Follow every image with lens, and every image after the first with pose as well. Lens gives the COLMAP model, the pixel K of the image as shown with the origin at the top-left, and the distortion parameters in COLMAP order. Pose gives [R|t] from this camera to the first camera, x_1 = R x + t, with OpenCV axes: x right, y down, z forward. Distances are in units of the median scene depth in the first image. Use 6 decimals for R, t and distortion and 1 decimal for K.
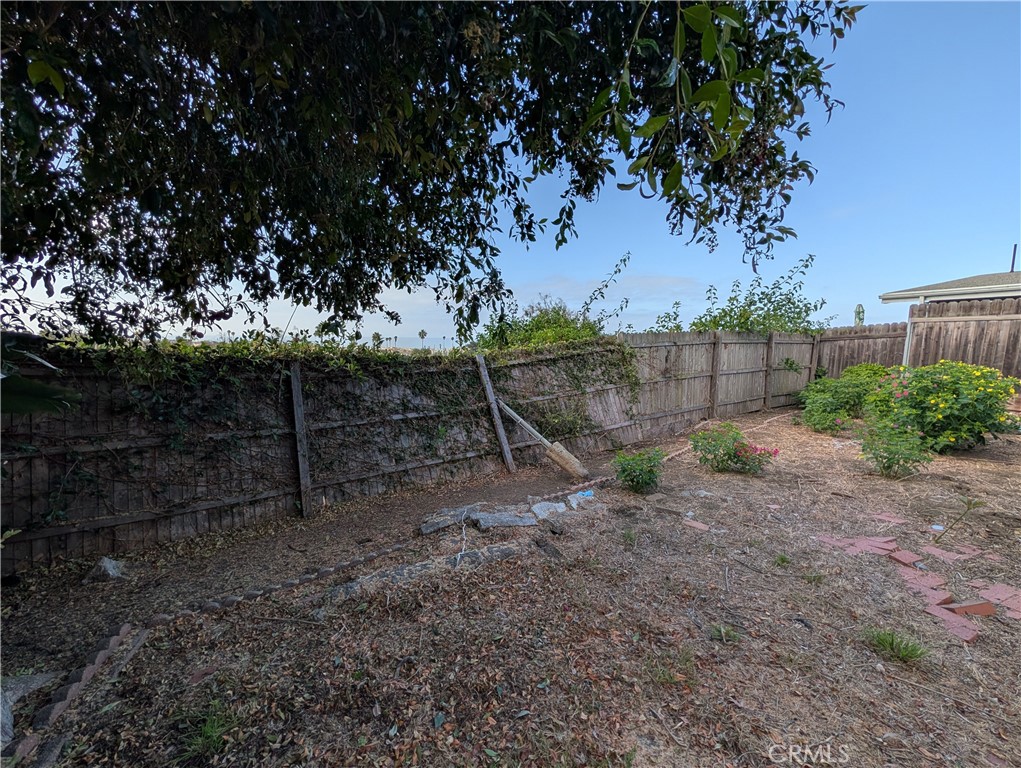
lens RADIAL K [[386.2, 0, 505.5], [0, 386.2, 387.1], [0, 0, 1]] dist [0.007829, -0.000585]
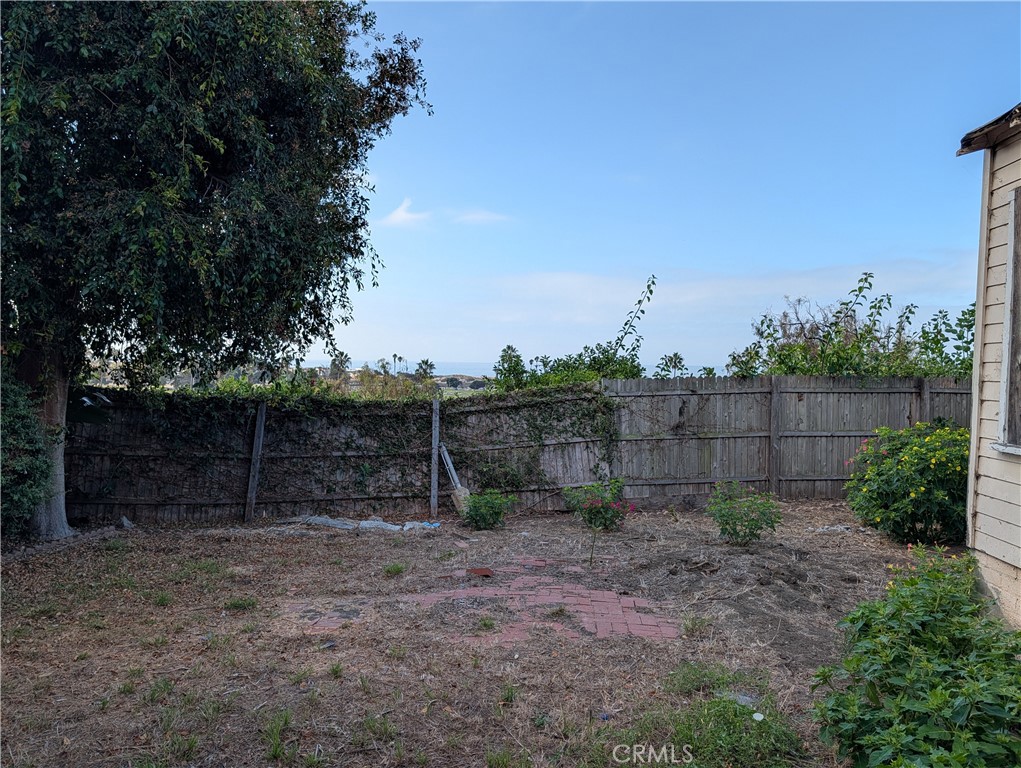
lens RADIAL K [[717.4, 0, 507.9], [0, 717.4, 393.0], [0, 0, 1]] dist [0.048614, -0.048727]
pose [[0.902096, 0.017872, -0.431165, 1.067543], [-0.057241, 0.995269, -0.078508, 0.037758], [0.427722, 0.095502, 0.898851, -0.684179]]
